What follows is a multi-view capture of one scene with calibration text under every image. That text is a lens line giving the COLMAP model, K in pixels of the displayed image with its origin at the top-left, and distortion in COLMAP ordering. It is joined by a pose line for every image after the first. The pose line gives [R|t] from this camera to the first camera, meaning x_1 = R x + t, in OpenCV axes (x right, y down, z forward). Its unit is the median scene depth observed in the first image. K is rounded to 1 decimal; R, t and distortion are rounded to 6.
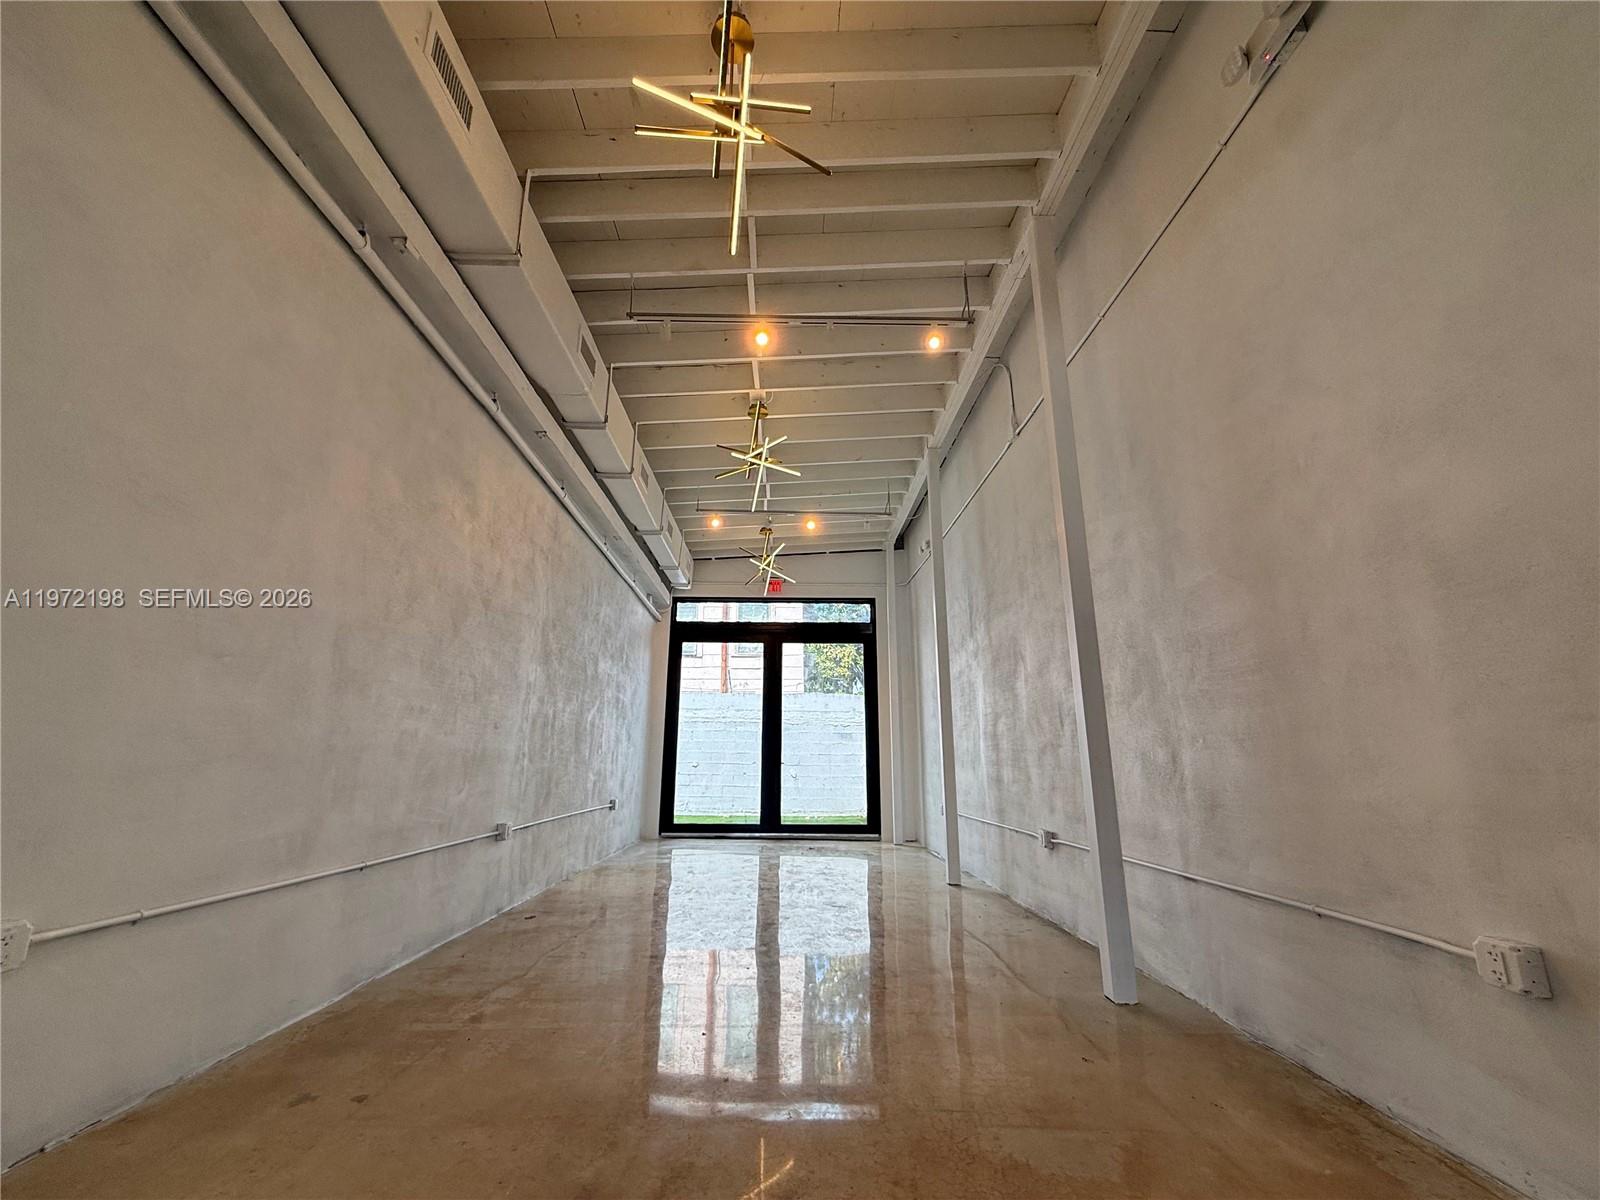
lens RADIAL K [[638.3, 0, 792.7], [0, 638.3, 598.4], [0, 0, 1]] dist [-0.001290, 0.000347]
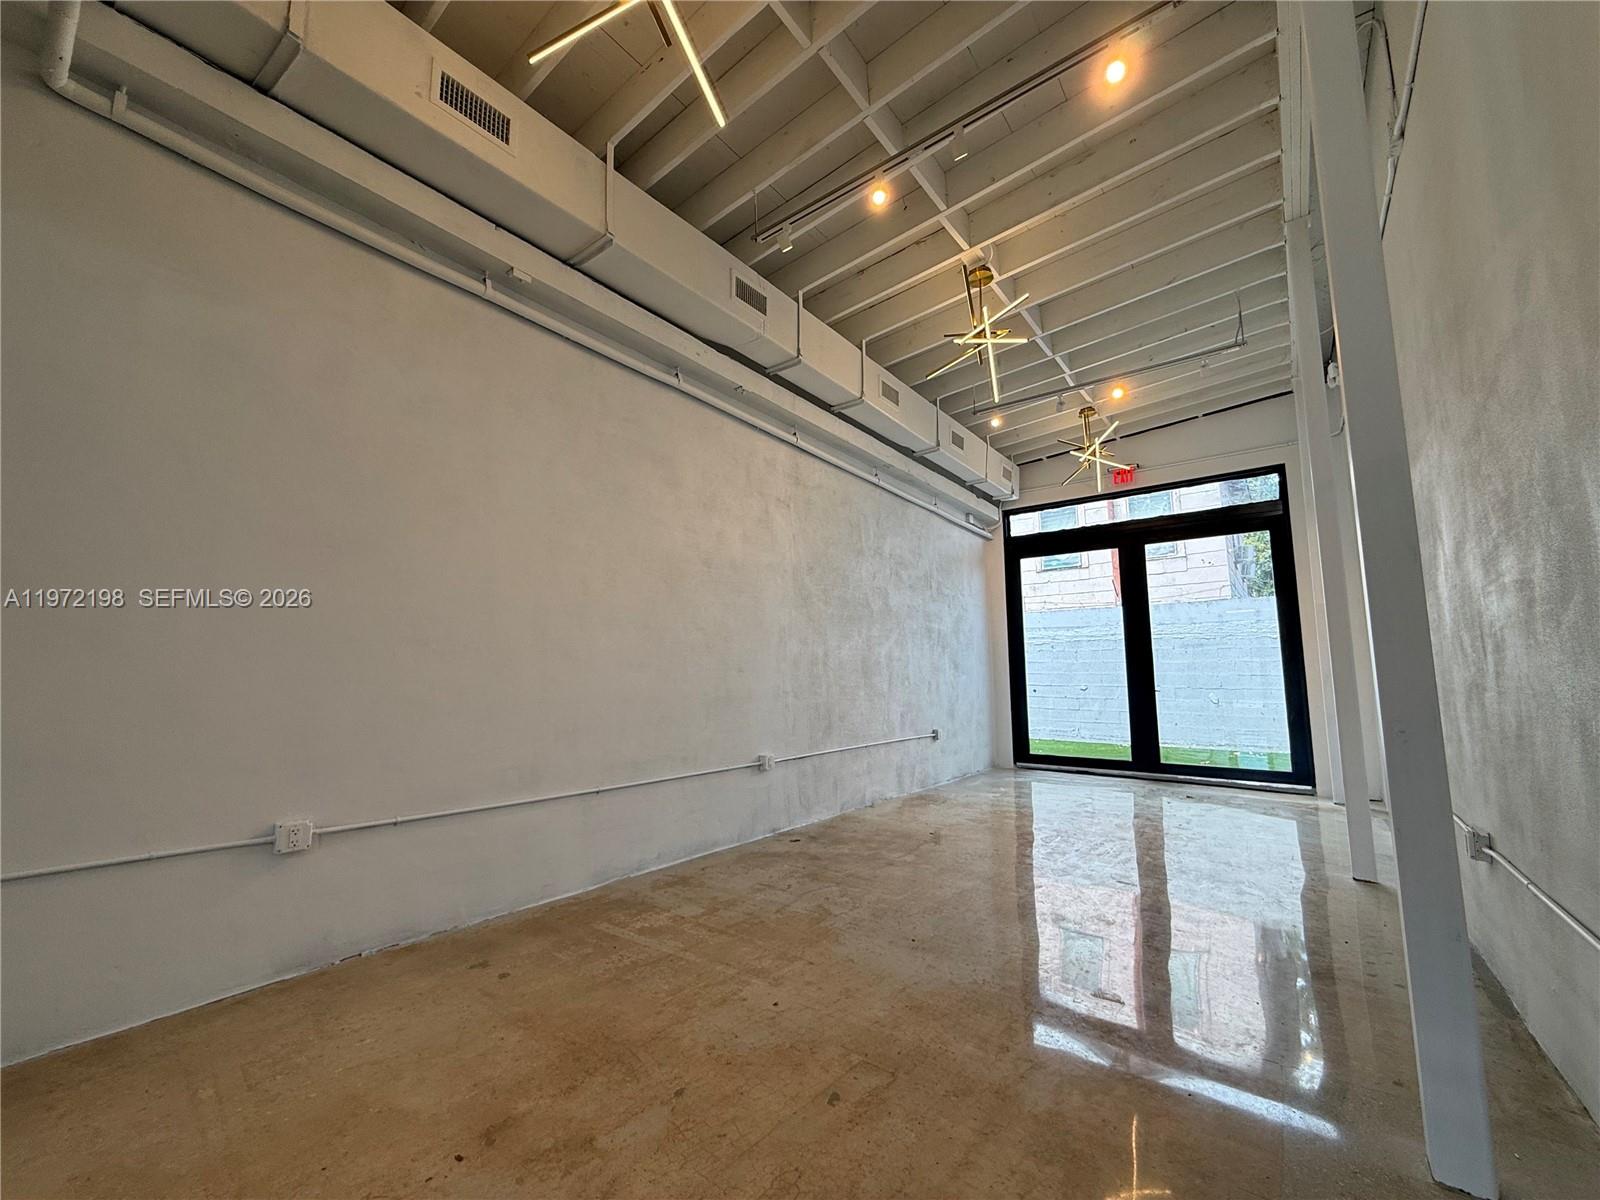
lens RADIAL K [[638.3, 0, 792.7], [0, 638.3, 598.4], [0, 0, 1]] dist [-0.001290, 0.000347]
pose [[0.777436, -0.085871, -0.623072, 0.183221], [0.165431, 0.983673, 0.070848, 0.008939], [0.606816, -0.158156, 0.778949, 0.129786]]
